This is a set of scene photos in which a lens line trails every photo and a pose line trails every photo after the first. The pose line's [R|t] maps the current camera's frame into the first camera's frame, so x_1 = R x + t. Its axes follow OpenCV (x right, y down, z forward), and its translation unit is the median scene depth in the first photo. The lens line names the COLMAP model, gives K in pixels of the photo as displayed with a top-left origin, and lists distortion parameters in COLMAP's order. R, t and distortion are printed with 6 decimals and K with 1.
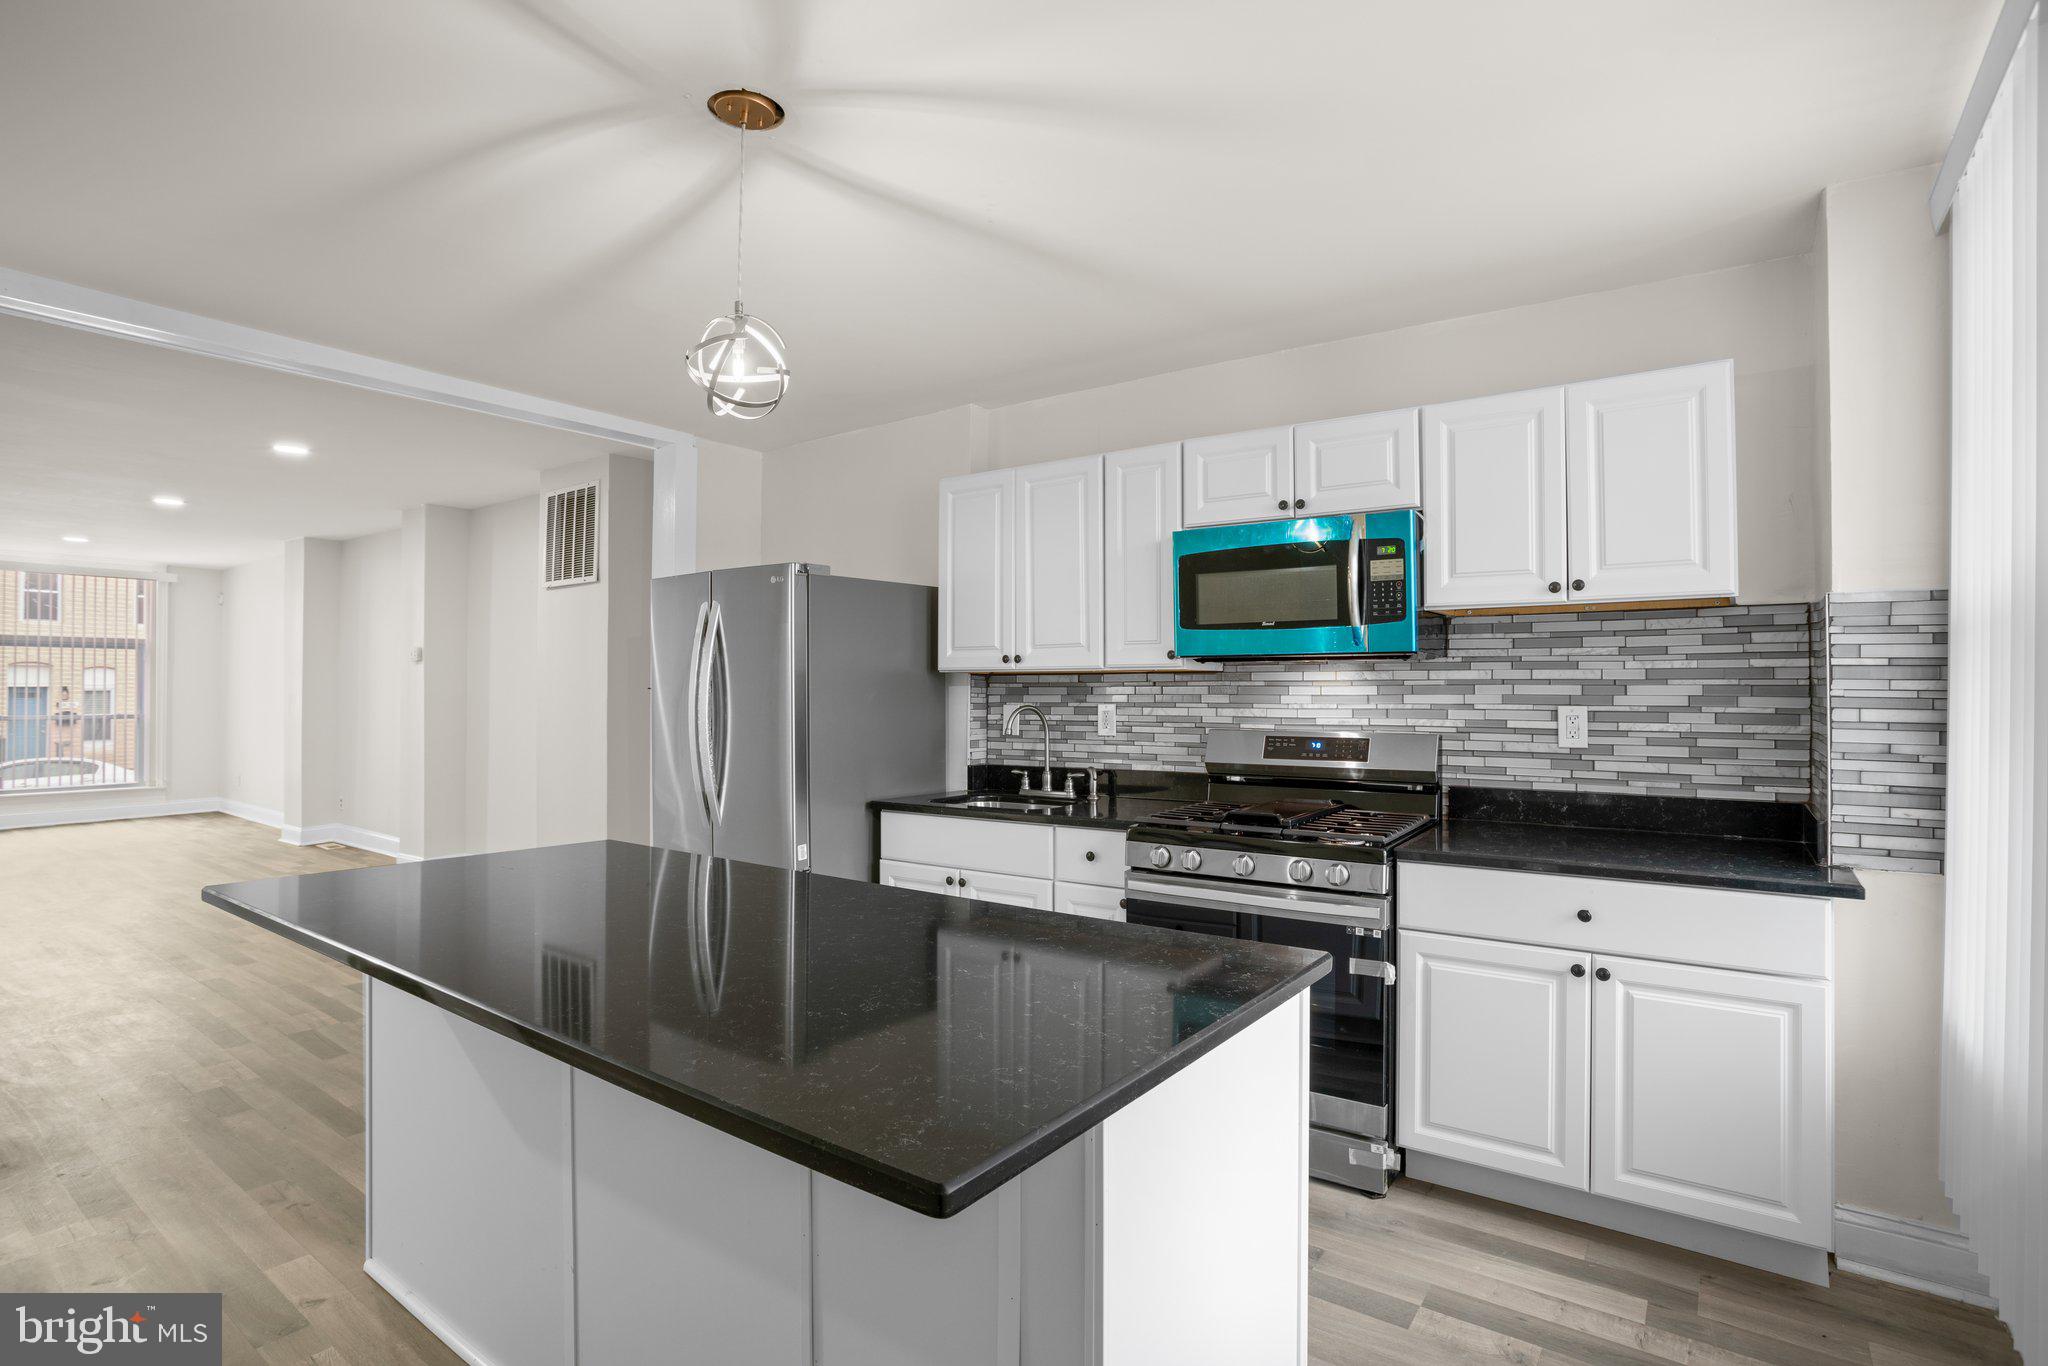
lens RADIAL K [[1015.9, 0, 1026.2], [0, 1015.9, 666.0], [0, 0, 1]] dist [-0.073683, 0.028209]
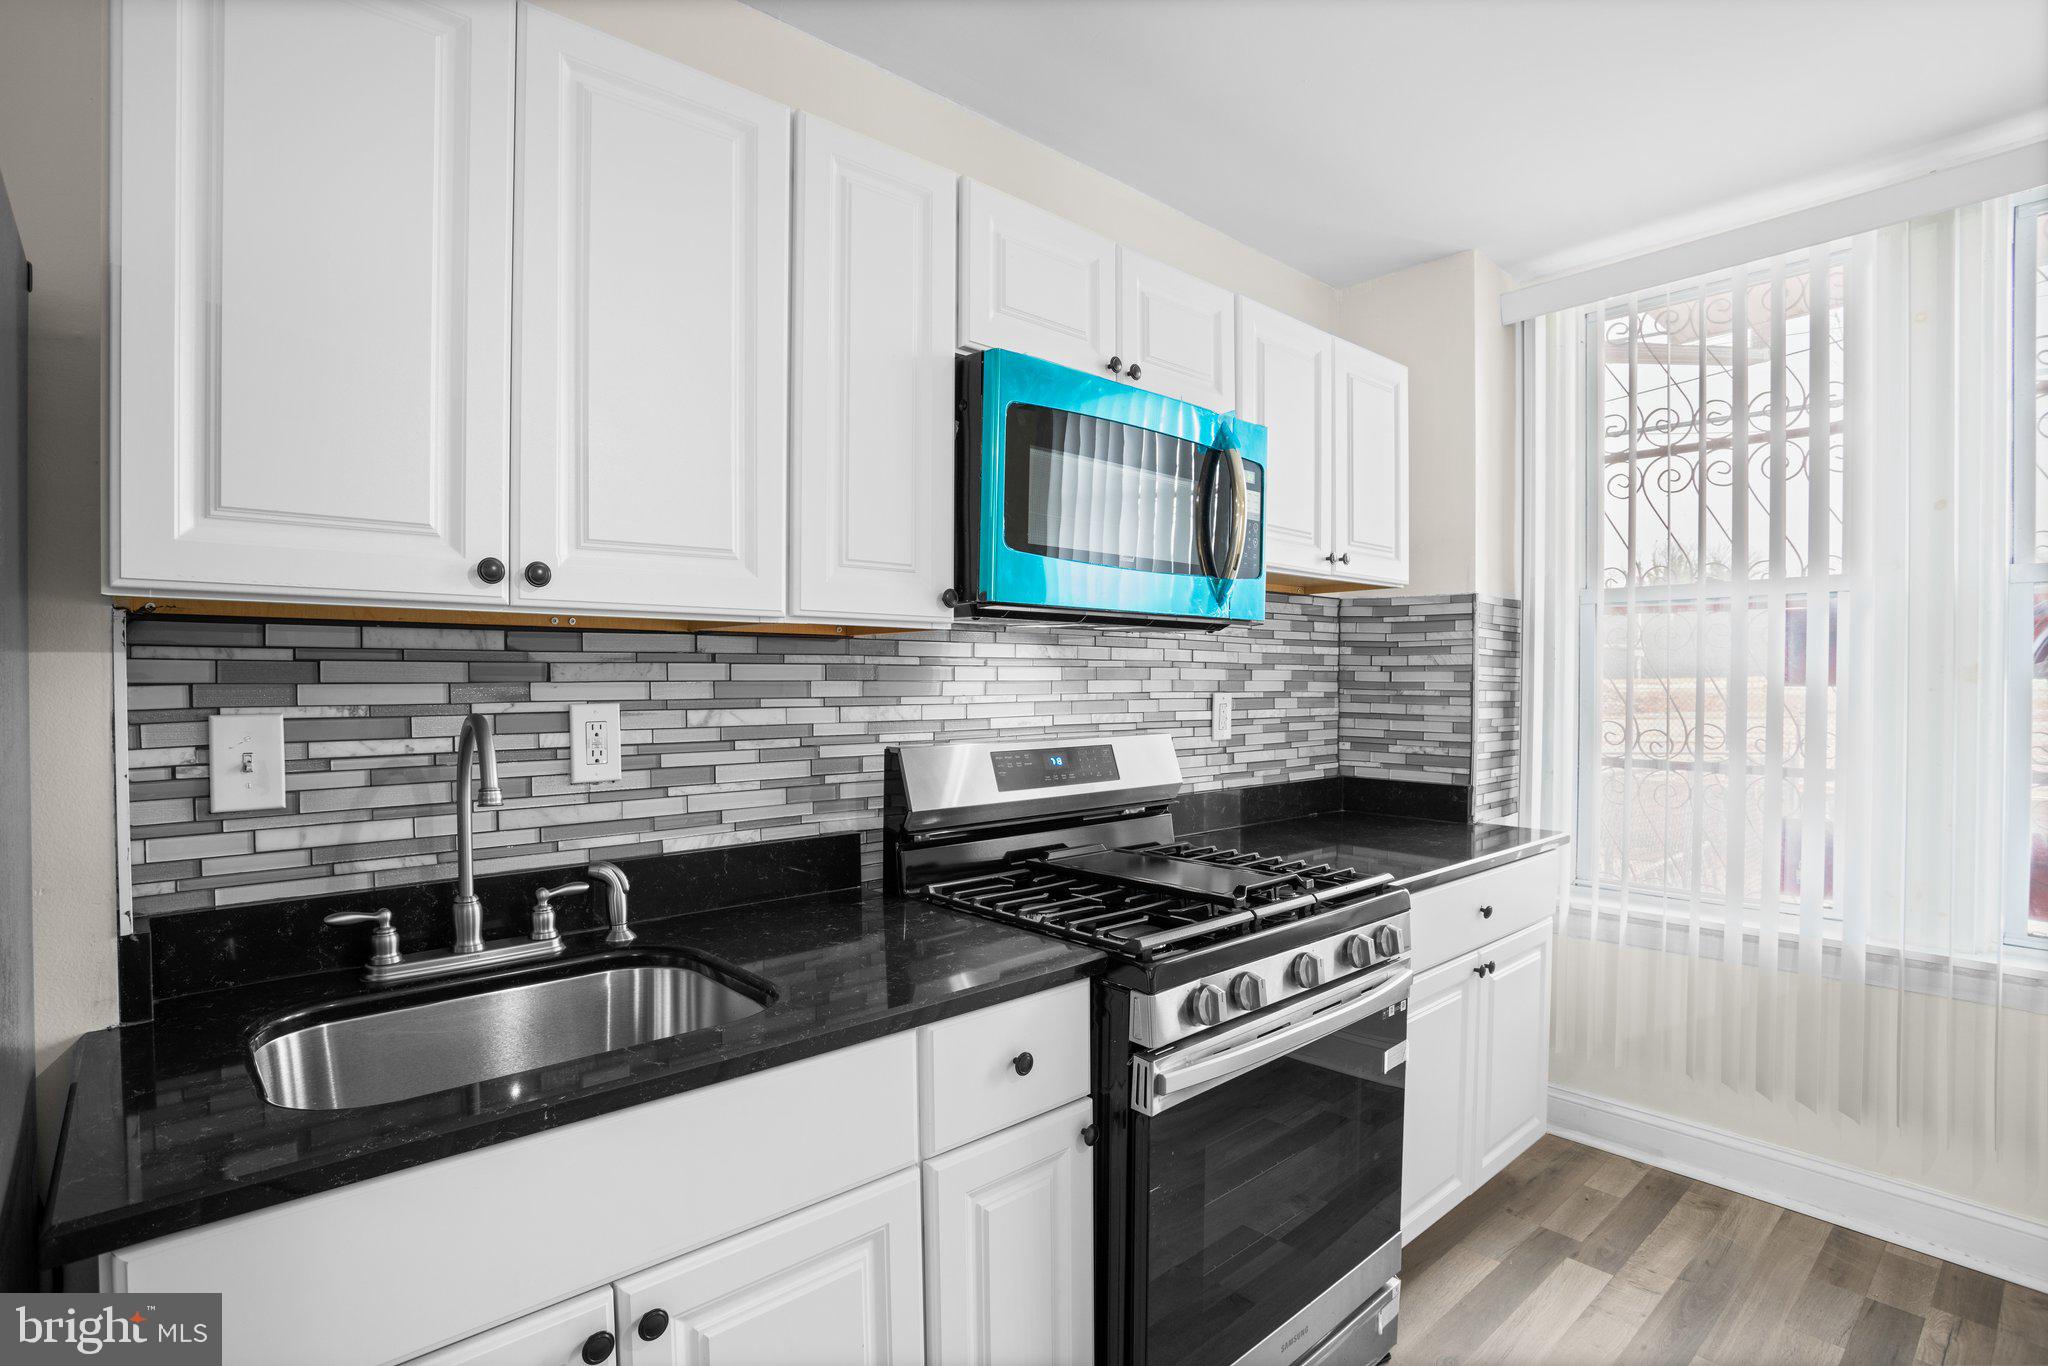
lens RADIAL K [[1015.9, 0, 1003.4], [0, 1015.9, 694.5], [0, 0, 1]] dist [-0.073683, 0.028209]
pose [[0.220287, -0.015860, 0.975306, -0.295602], [-0.025711, 0.999426, 0.022059, 0.021479], [-0.975096, -0.029936, 0.219753, 0.791239]]
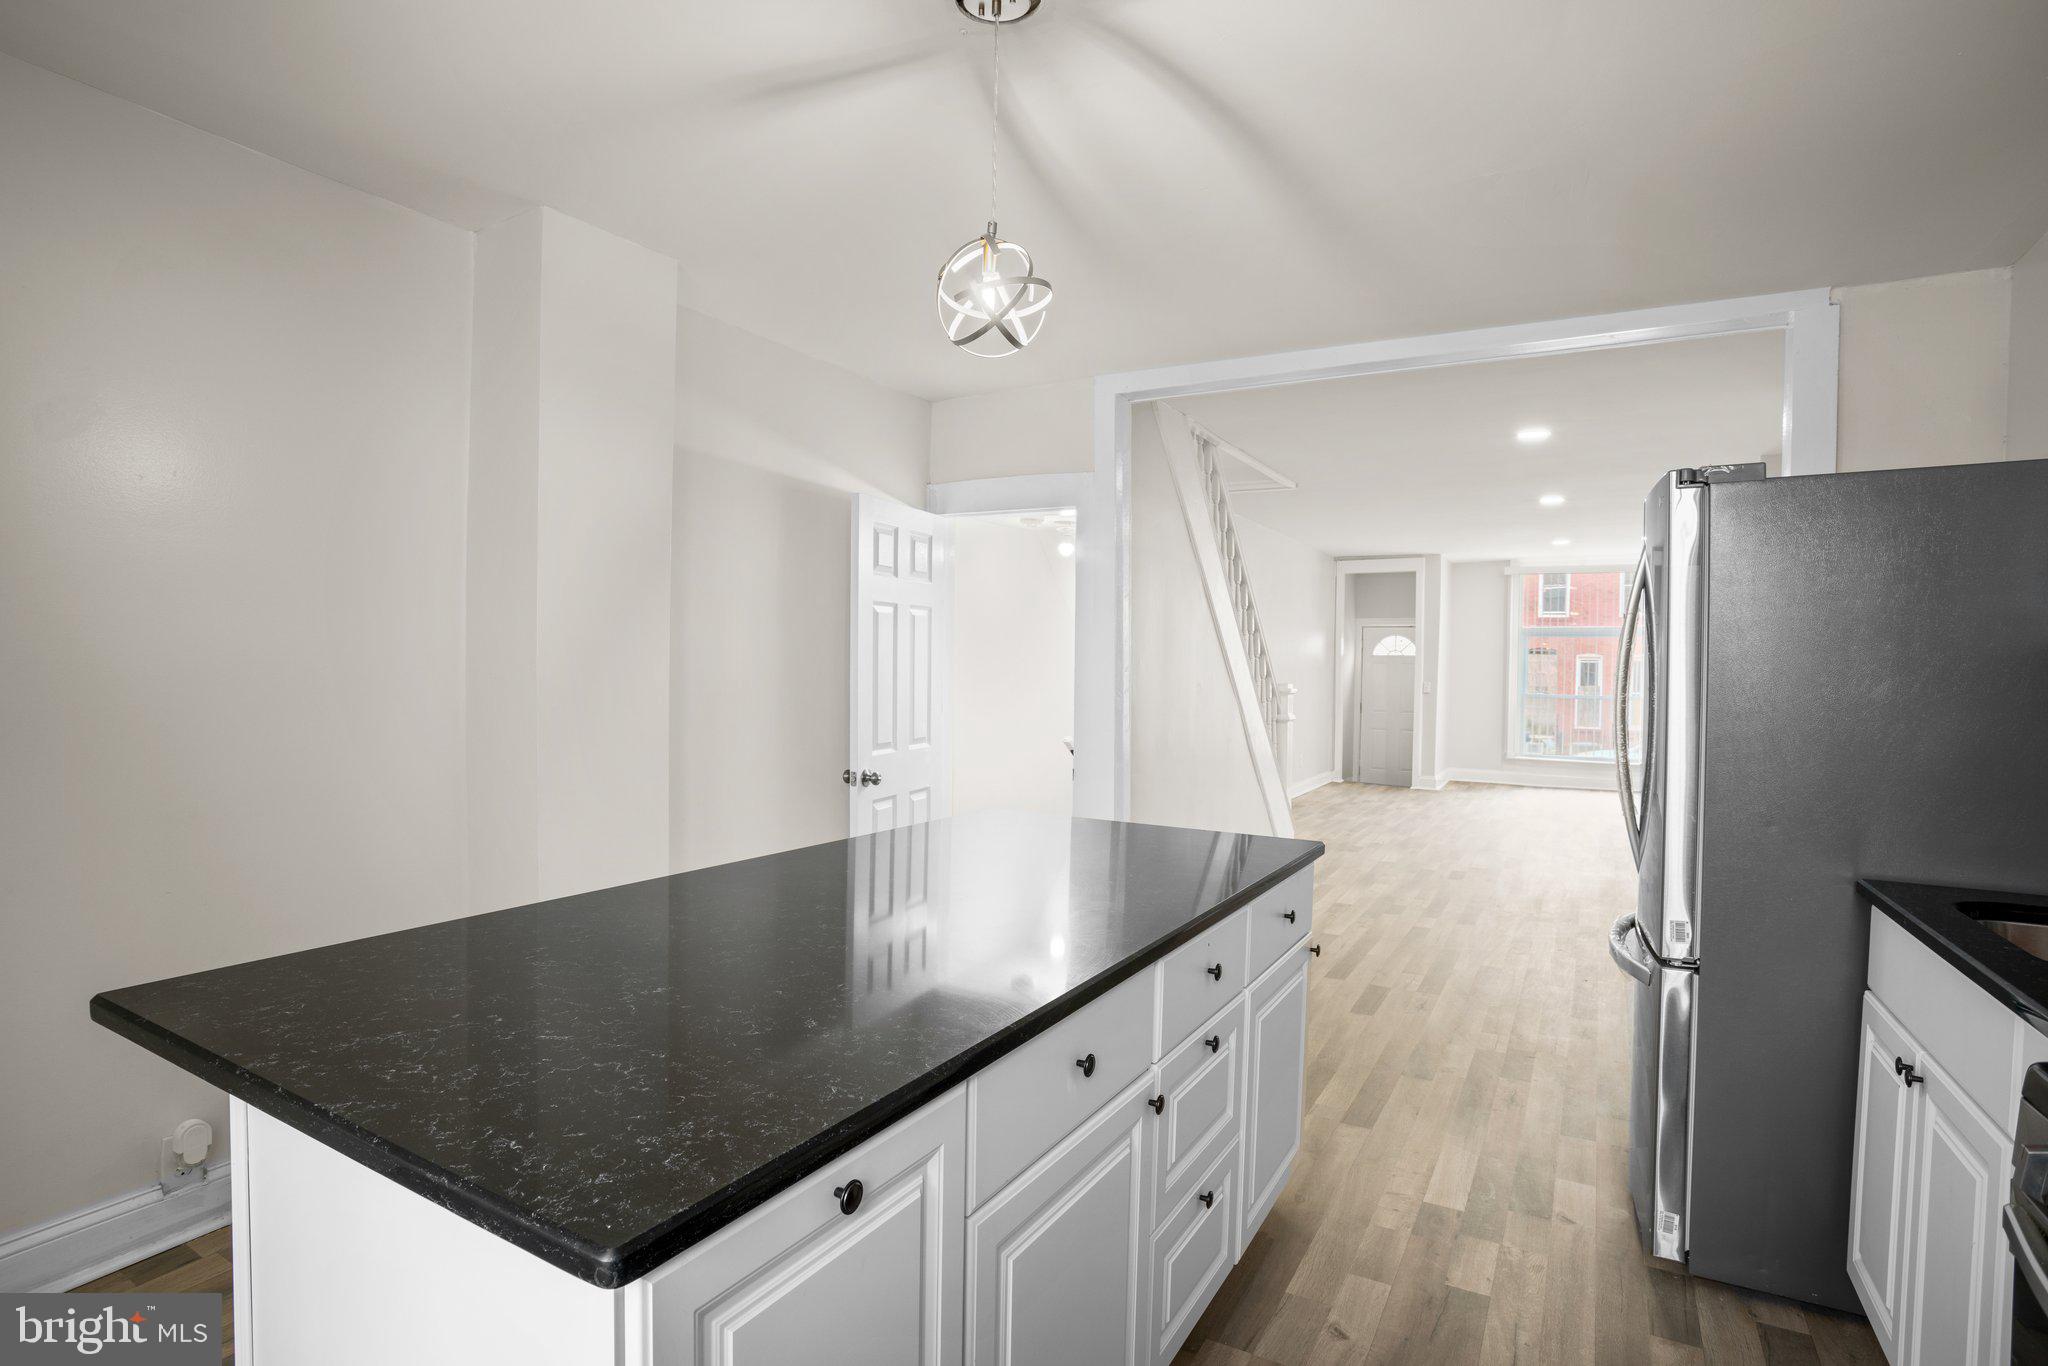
lens RADIAL K [[1015.9, 0, 997.5], [0, 1015.9, 684.2], [0, 0, 1]] dist [-0.073683, 0.028209]
pose [[0.091133, 0.022131, -0.995593, 0.317631], [0.009057, 0.999693, 0.023051, 0.011955], [0.995798, -0.011118, 0.090905, 0.490089]]
